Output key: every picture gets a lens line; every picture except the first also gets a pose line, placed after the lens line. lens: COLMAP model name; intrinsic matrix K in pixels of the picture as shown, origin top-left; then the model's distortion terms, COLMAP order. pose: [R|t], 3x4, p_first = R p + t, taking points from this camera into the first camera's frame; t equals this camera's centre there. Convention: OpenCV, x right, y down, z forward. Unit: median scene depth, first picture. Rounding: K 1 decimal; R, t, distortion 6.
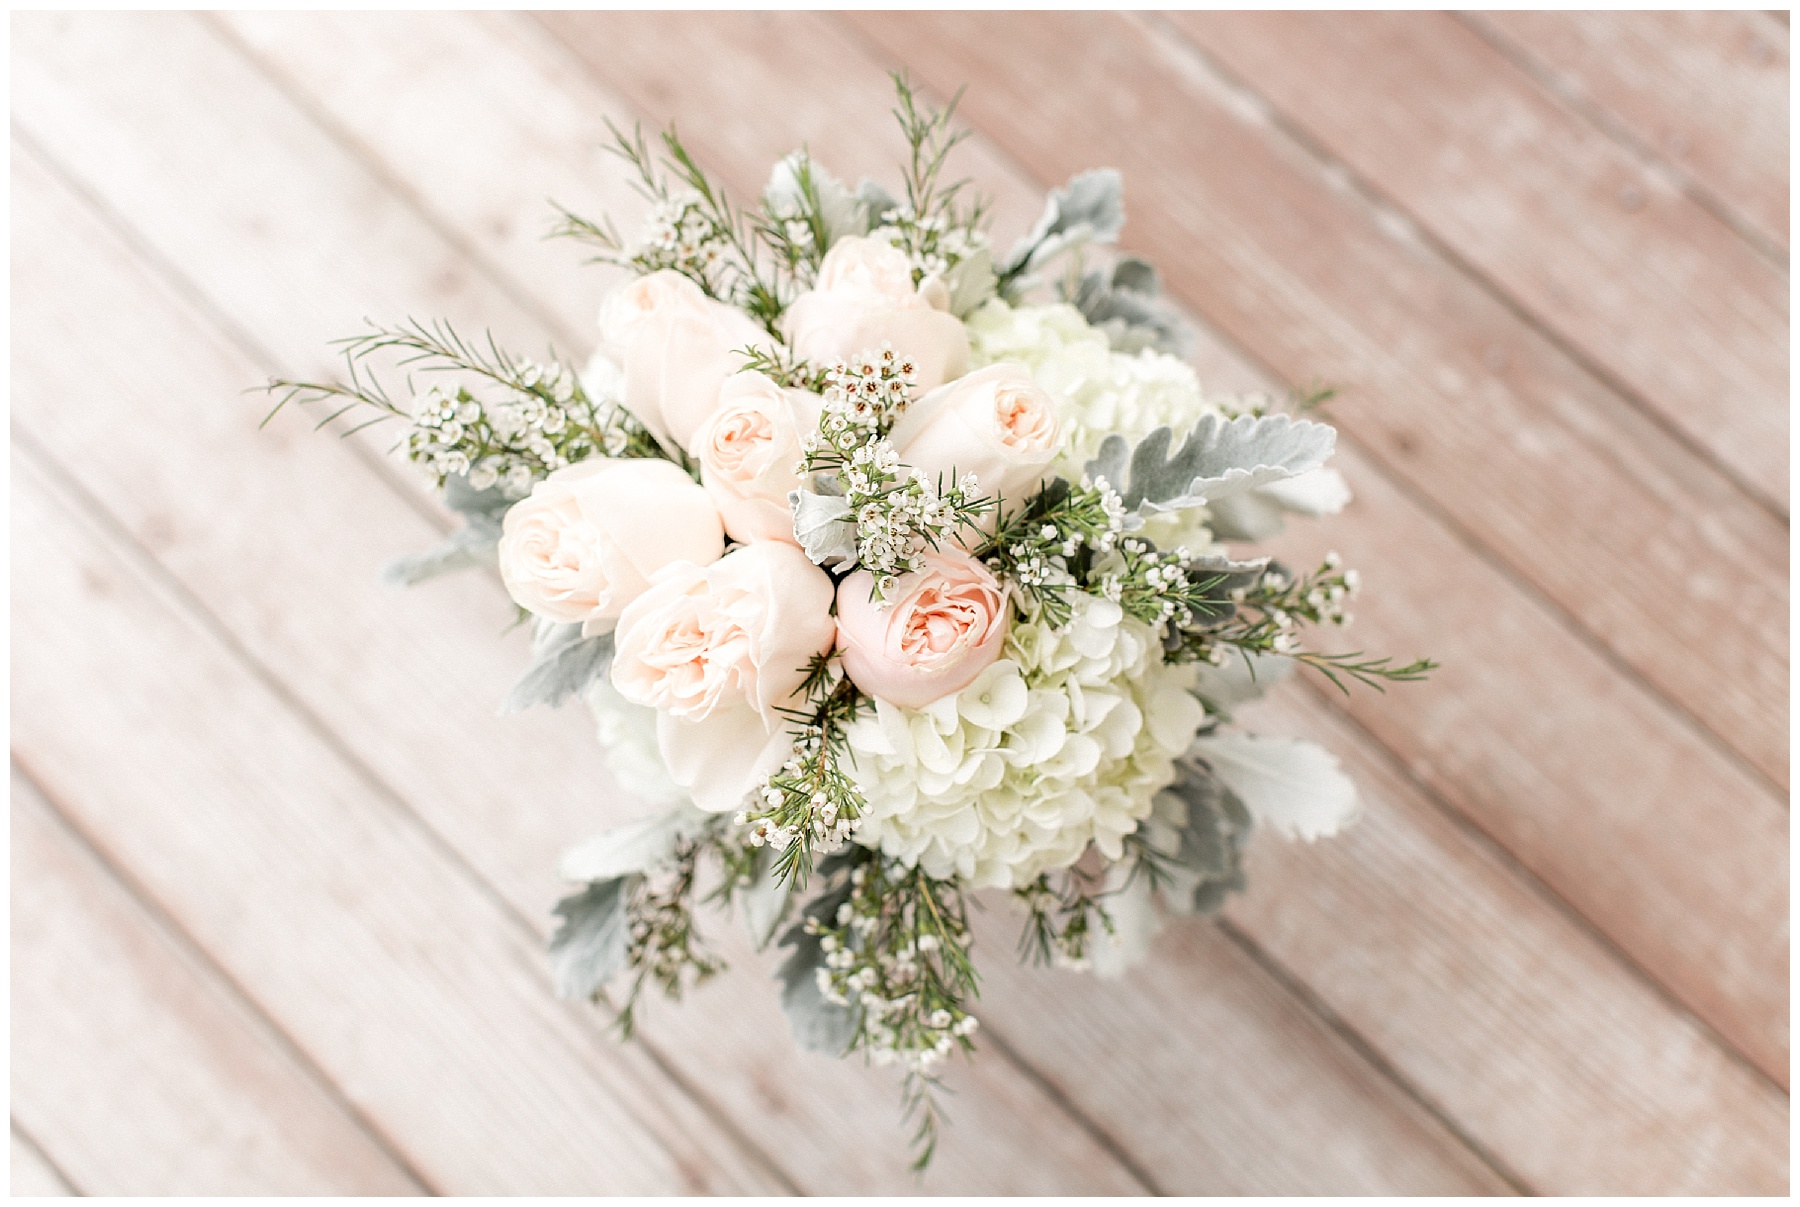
lens RADIAL K [[2804.1, 0, 888.9], [0, 2804.1, 604.5], [0, 0, 1]] dist [-0.034026, 0.000000]
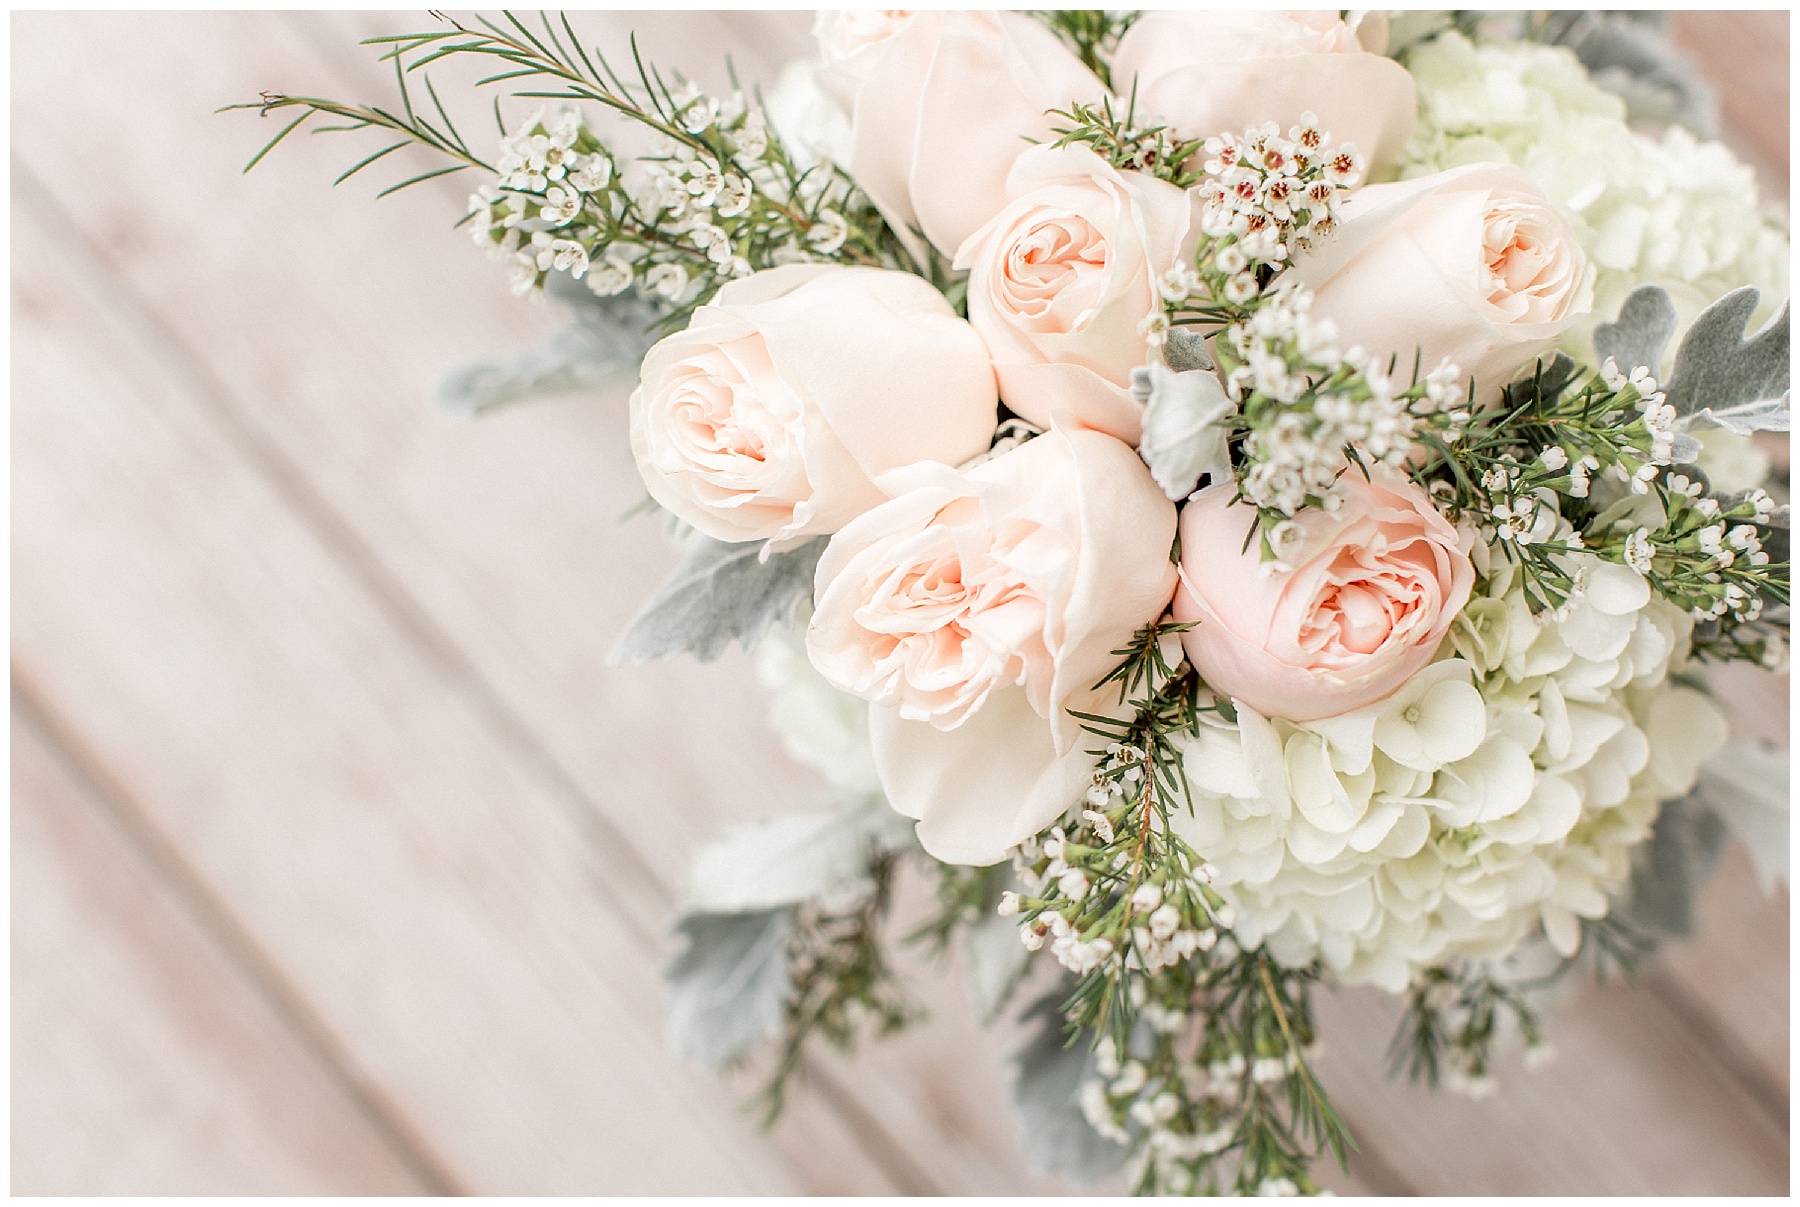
lens RADIAL K [[2804.1, 0, 915.6], [0, 2804.1, 598.9], [0, 0, 1]] dist [-0.034026, 0.000000]
pose [[0.997152, 0.075390, -0.002025, -0.071985], [-0.074237, 0.985931, 0.149763, -0.072587], [0.013287, -0.149187, 0.988720, 0.389188]]
